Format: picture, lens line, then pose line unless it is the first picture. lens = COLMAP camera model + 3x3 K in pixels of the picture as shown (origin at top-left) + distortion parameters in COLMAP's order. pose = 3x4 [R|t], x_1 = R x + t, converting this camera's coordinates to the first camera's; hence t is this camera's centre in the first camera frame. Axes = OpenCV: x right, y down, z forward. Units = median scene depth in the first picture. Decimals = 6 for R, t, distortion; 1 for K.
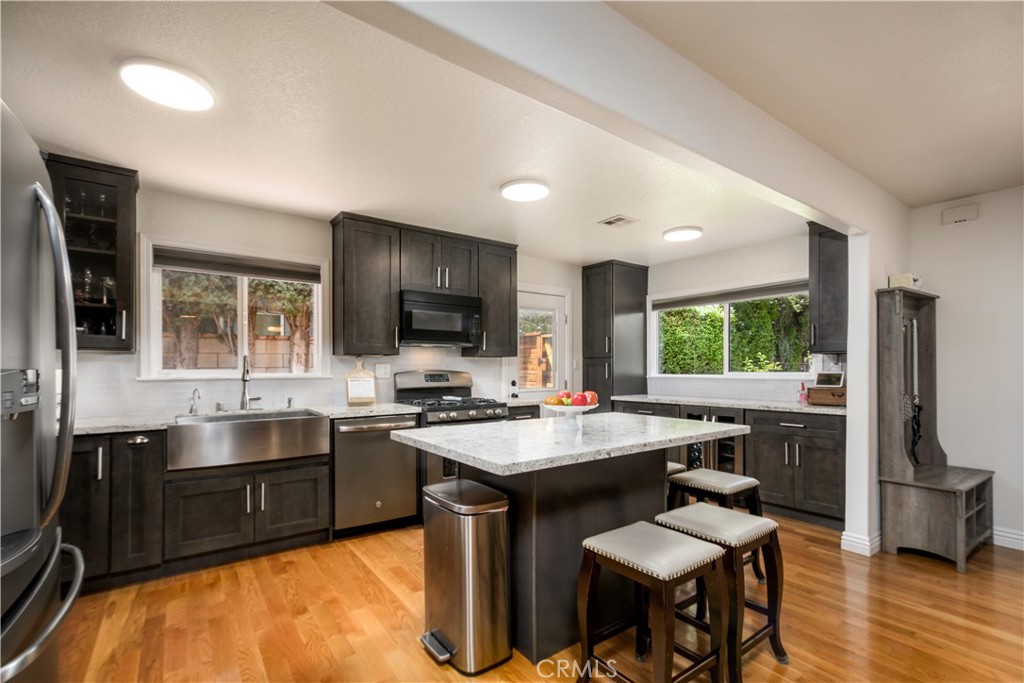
lens RADIAL K [[454.9, 0, 513.0], [0, 454.9, 365.1], [0, 0, 1]] dist [0.001941, 0.000305]
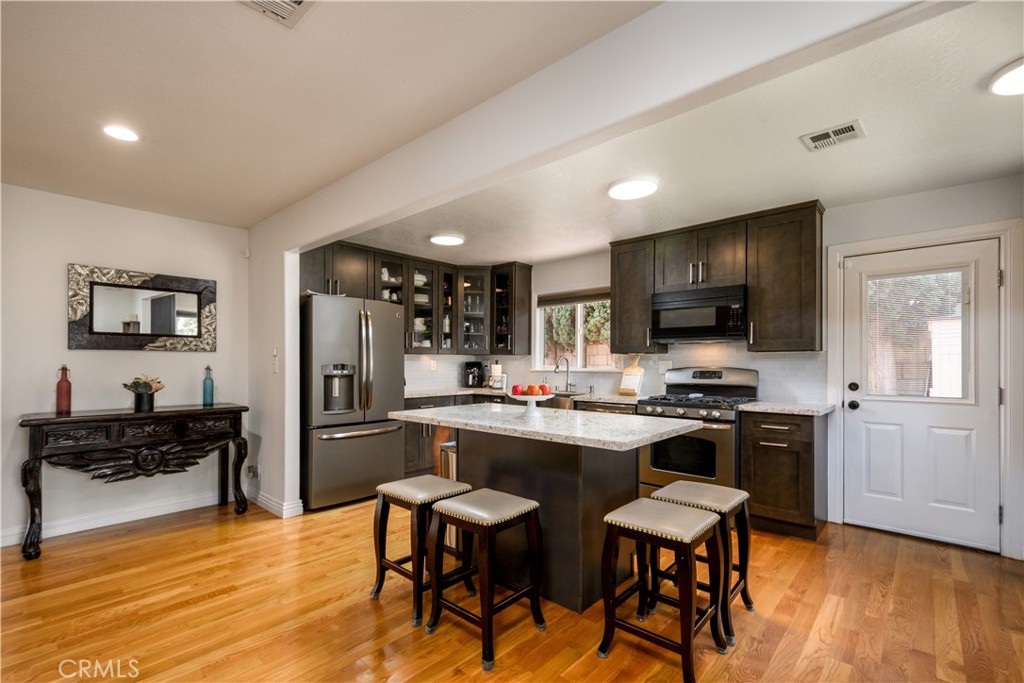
lens RADIAL K [[454.9, 0, 513.0], [0, 454.9, 365.1], [0, 0, 1]] dist [0.001941, 0.000305]
pose [[0.206557, -0.000006, -0.978435, 0.794176], [0.001530, 0.999999, 0.000317, 0.007139], [0.978433, -0.001563, 0.206557, 0.449141]]
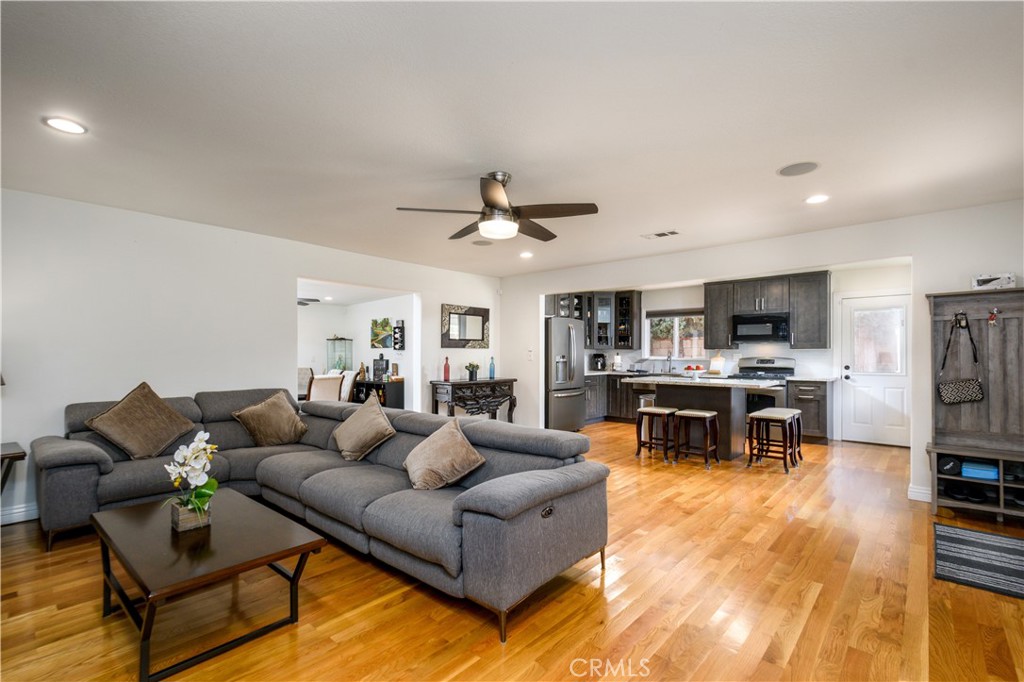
lens RADIAL K [[468.7, 0, 509.0], [0, 468.7, 355.2], [0, 0, 1]] dist [0.000605, -0.000055]
pose [[0.213758, -0.000393, -0.976887, 1.533148], [0.001537, 0.999999, -0.000066, 0.002695], [0.976885, -0.001488, 0.213759, -0.357095]]
